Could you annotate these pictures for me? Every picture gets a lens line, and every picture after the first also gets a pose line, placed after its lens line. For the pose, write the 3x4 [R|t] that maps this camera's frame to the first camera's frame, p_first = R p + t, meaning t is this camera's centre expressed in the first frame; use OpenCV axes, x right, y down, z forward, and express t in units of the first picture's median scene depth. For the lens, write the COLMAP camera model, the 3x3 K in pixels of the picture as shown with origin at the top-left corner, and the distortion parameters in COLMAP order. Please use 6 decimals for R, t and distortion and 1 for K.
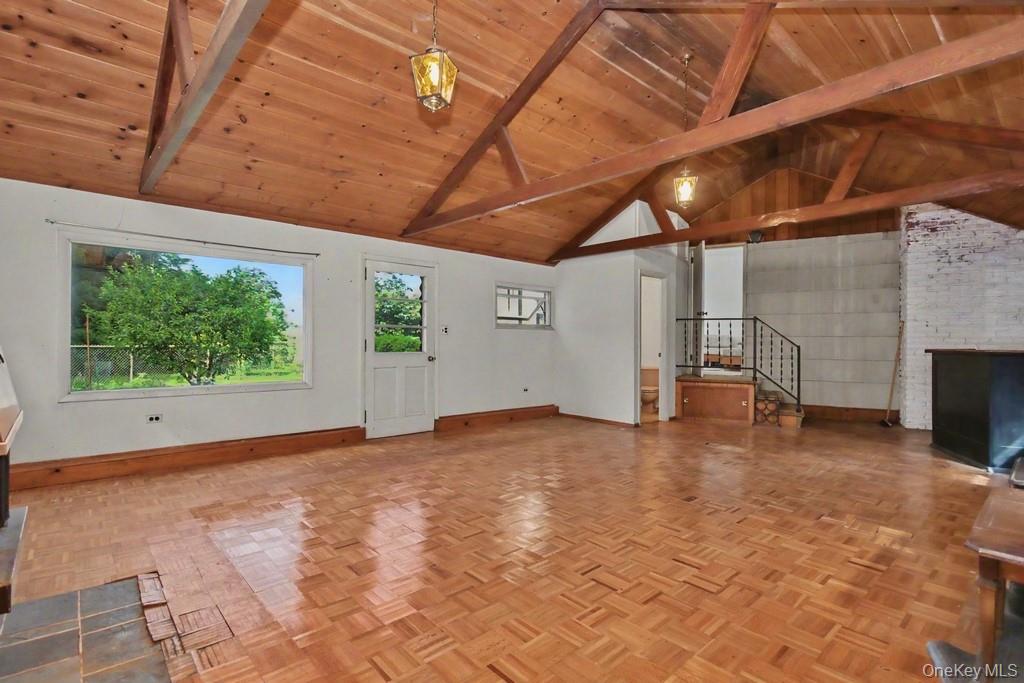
lens RADIAL K [[489.5, 0, 509.9], [0, 489.5, 341.4], [0, 0, 1]] dist [0.000240, -0.000035]
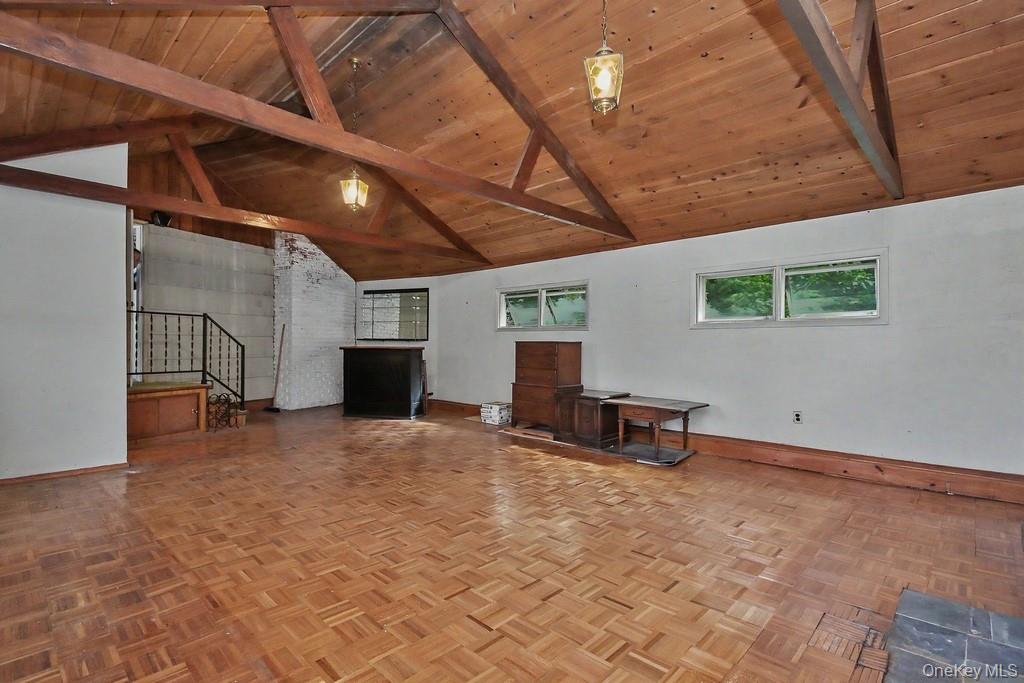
lens RADIAL K [[489.5, 0, 509.9], [0, 489.5, 341.4], [0, 0, 1]] dist [0.000240, -0.000035]
pose [[-0.072538, -0.000580, 0.997365, -0.476366], [-0.007660, 0.999971, 0.000025, -0.002937], [-0.997336, -0.007638, -0.072540, 0.528847]]
